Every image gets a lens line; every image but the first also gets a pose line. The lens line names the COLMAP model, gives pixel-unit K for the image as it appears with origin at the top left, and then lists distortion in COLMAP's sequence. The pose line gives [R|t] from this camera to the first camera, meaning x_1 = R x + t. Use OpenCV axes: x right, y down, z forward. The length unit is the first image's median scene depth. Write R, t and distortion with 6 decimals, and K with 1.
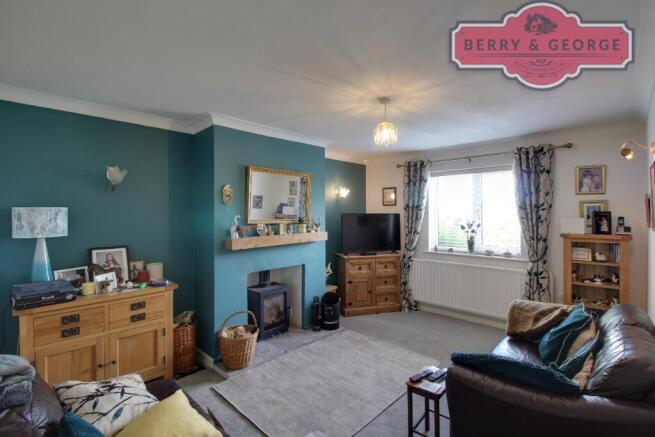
lens RADIAL K [[307.5, 0, 327.5], [0, 307.5, 211.7], [0, 0, 1]] dist [-0.000955, -0.000559]
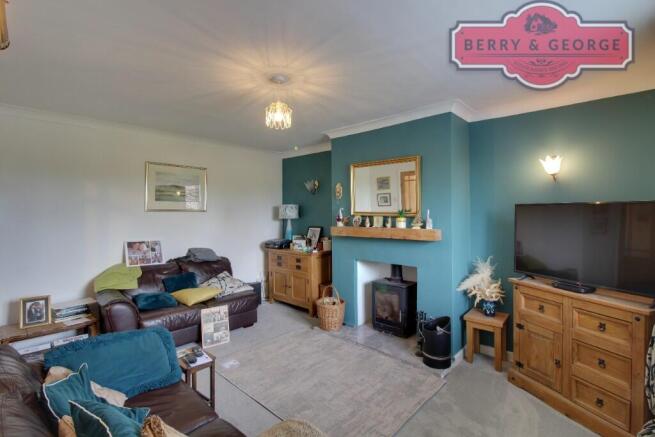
lens RADIAL K [[307.5, 0, 327.5], [0, 307.5, 211.7], [0, 0, 1]] dist [-0.000955, -0.000559]
pose [[0.020585, -0.002236, -0.999786, 0.773586], [0.003824, 0.999990, -0.002157, 0.024734], [0.999781, -0.003778, 0.020593, 0.782670]]
